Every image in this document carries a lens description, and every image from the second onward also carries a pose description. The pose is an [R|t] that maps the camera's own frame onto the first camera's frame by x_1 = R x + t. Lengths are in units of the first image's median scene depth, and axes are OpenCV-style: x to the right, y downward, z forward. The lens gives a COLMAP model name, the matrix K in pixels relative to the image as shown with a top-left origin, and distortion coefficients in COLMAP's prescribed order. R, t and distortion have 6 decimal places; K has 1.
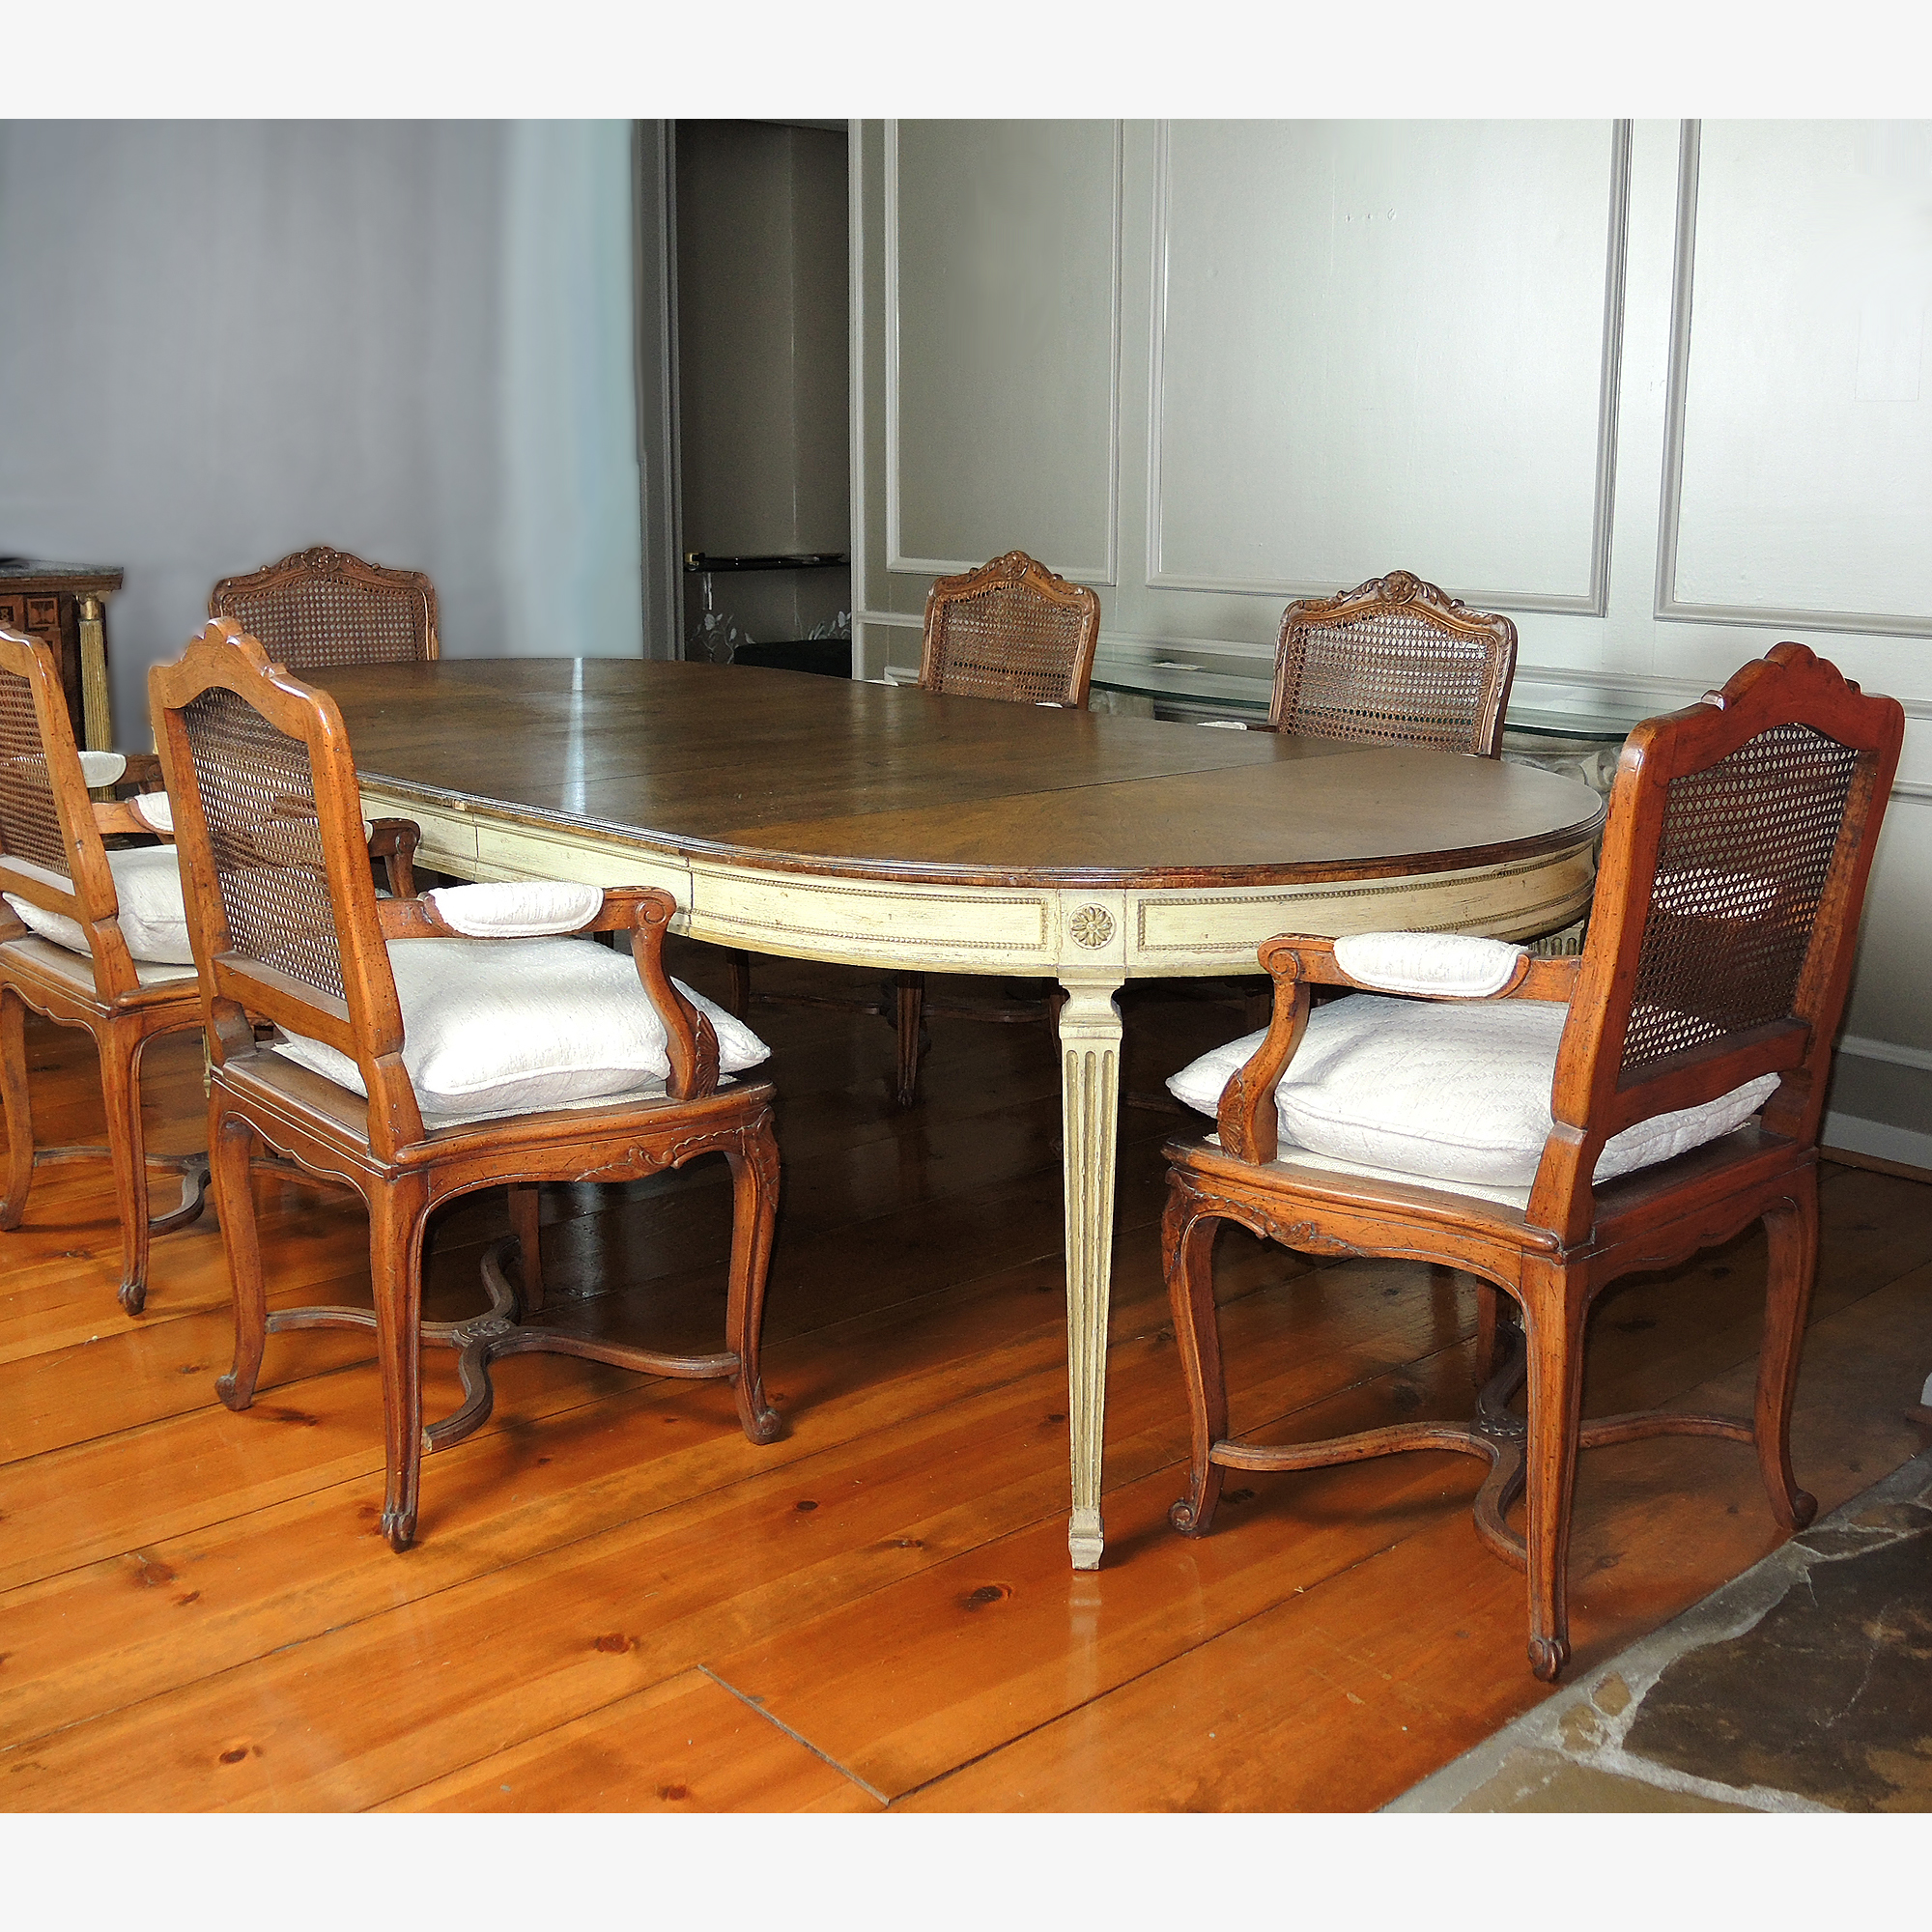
lens RADIAL K [[2143.7, 0, 970.0], [0, 2143.7, 964.3], [0, 0, 1]] dist [-0.033347, 0.000000]
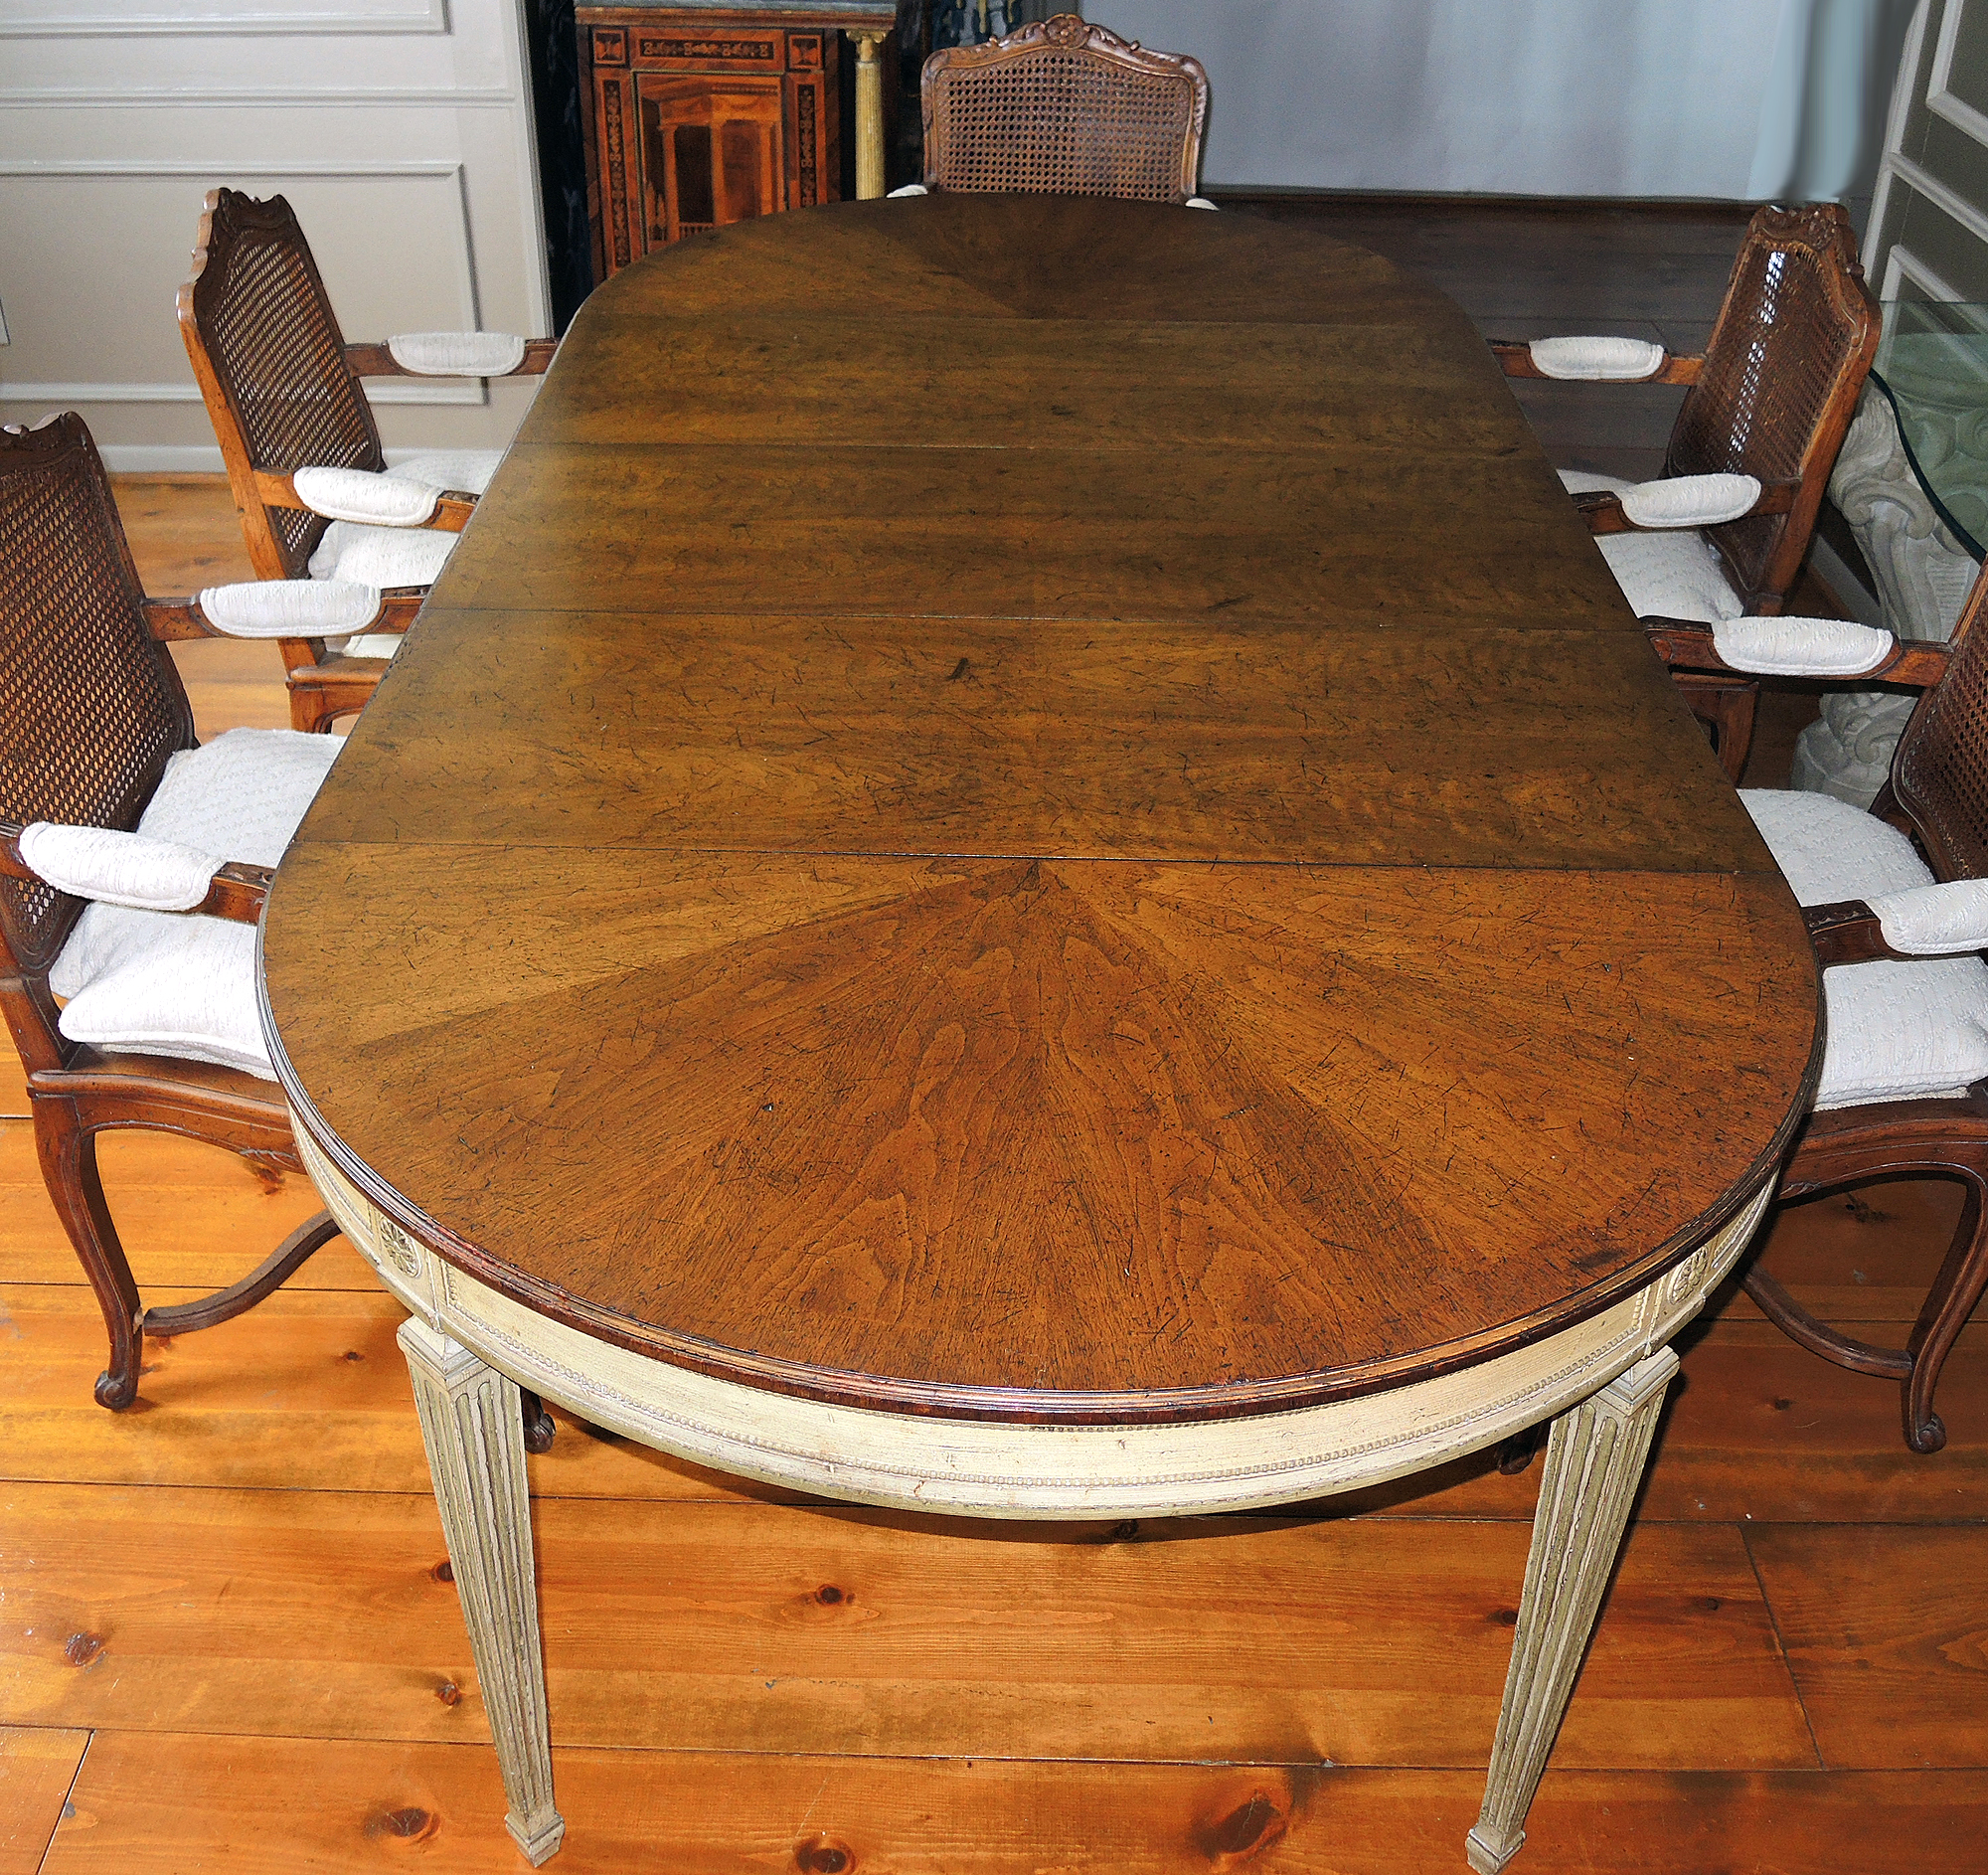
lens RADIAL K [[2200.3, 0, 991.2], [0, 2200.3, 936.0], [0, 0, 1]] dist [-0.022014, 0.000000]
pose [[0.731822, 0.373742, -0.569872, 0.525842], [-0.154753, 0.905499, 0.395125, -0.385083], [0.663693, -0.200971, 0.720501, 0.600590]]
